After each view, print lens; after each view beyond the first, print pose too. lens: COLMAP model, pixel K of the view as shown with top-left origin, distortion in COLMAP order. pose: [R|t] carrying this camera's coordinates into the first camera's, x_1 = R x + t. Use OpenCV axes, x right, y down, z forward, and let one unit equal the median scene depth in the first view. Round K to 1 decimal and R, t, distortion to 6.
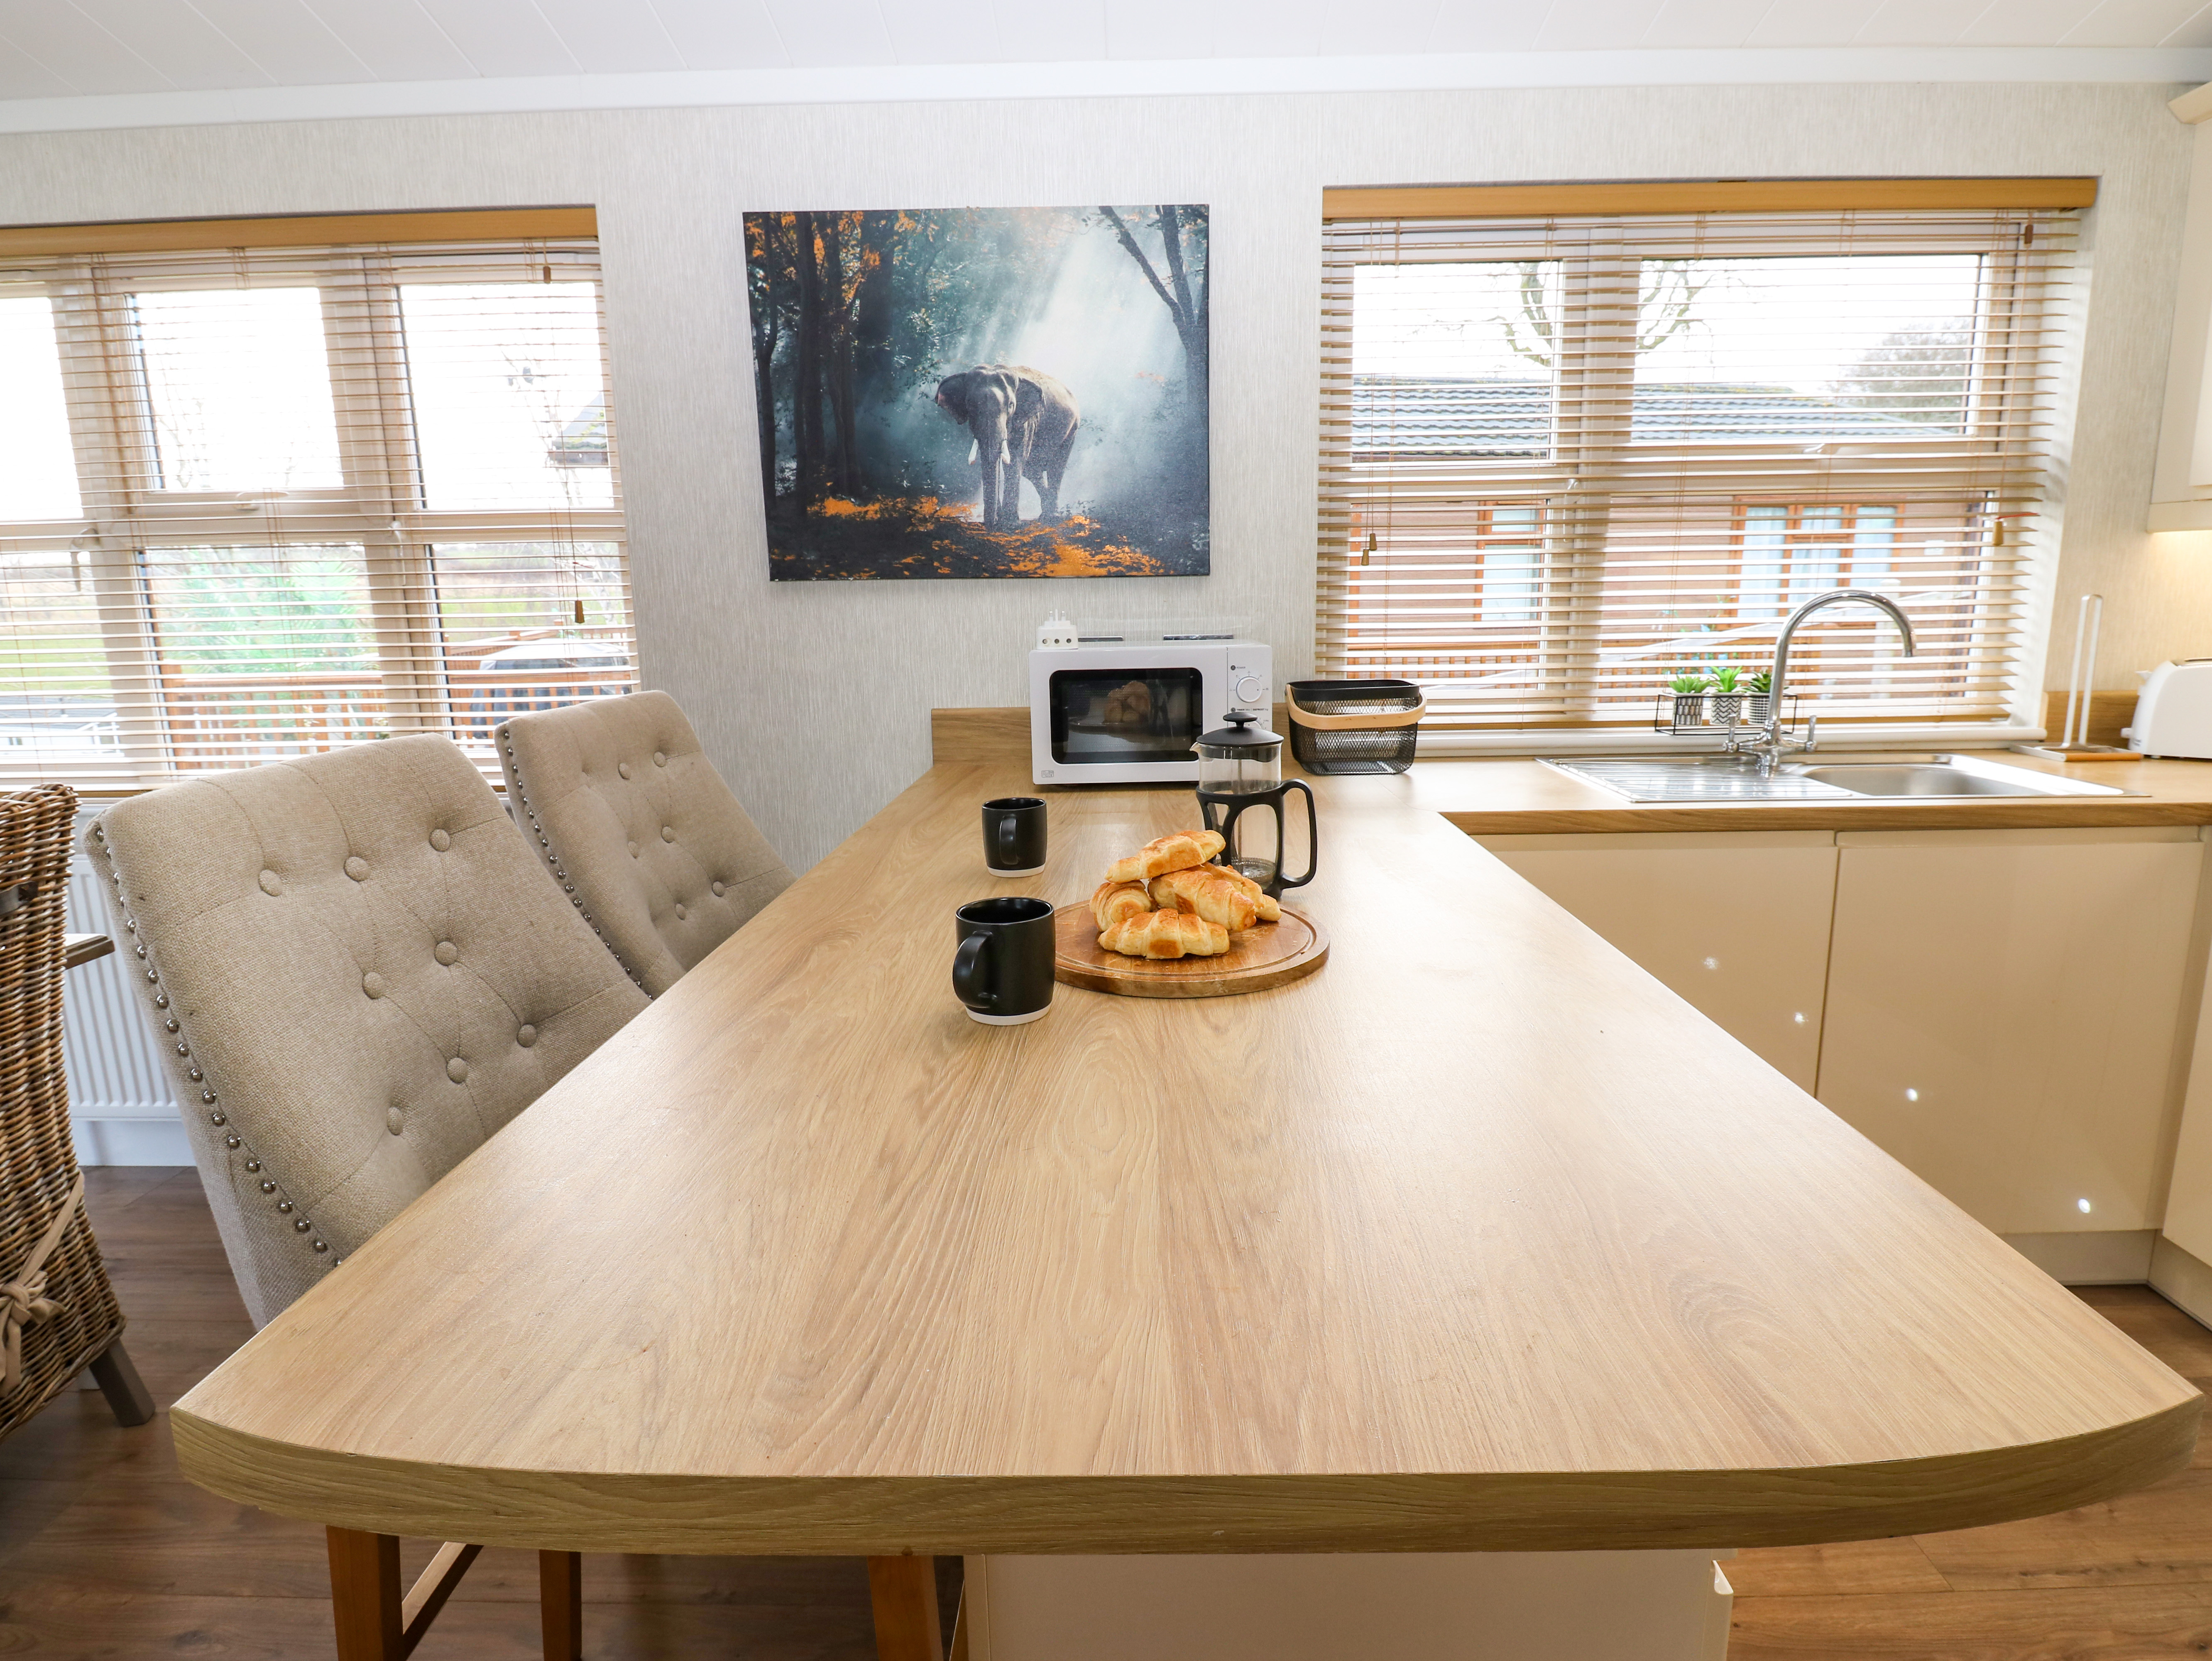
lens RADIAL K [[1155.0, 0, 1127.7], [0, 1155.0, 805.9], [0, 0, 1]] dist [0.005271, -0.015420]
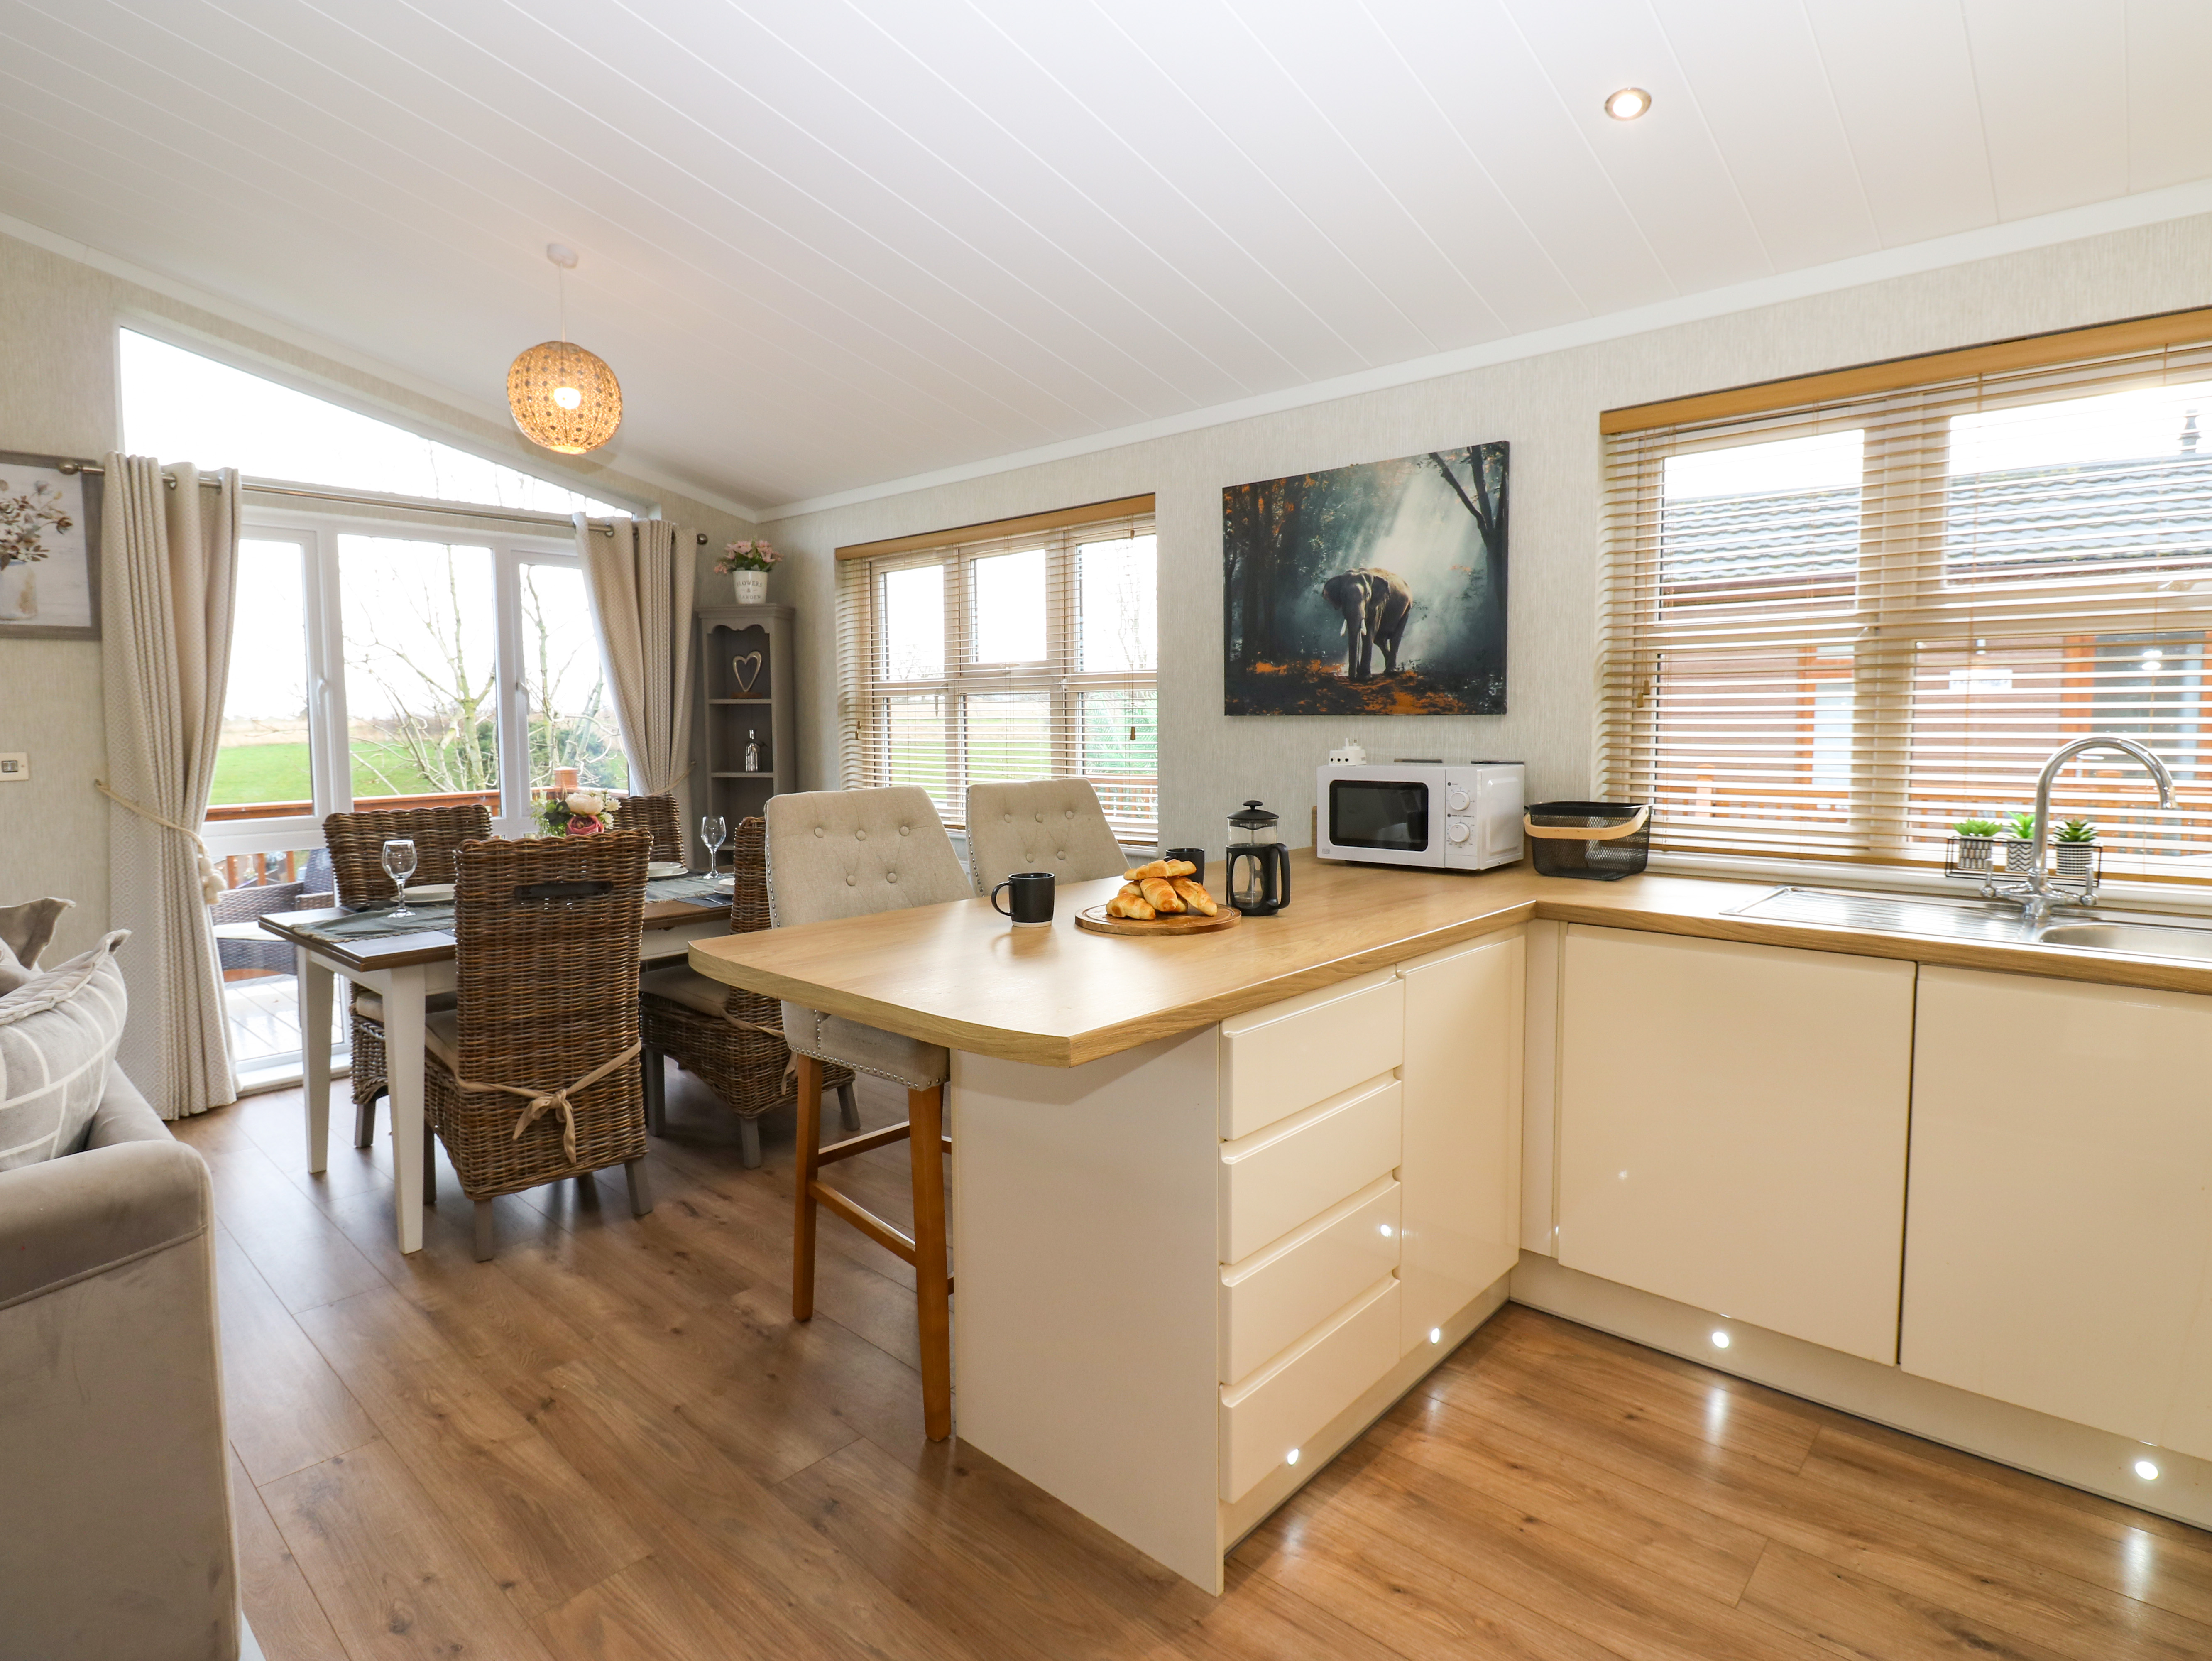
lens RADIAL K [[1155.0, 0, 1127.7], [0, 1155.0, 805.9], [0, 0, 1]] dist [0.005271, -0.015420]
pose [[0.753100, 0.060473, -0.655121, 0.615298], [-0.129104, 0.989990, -0.057029, 0.027034], [0.645114, 0.127527, 0.753369, -0.220505]]
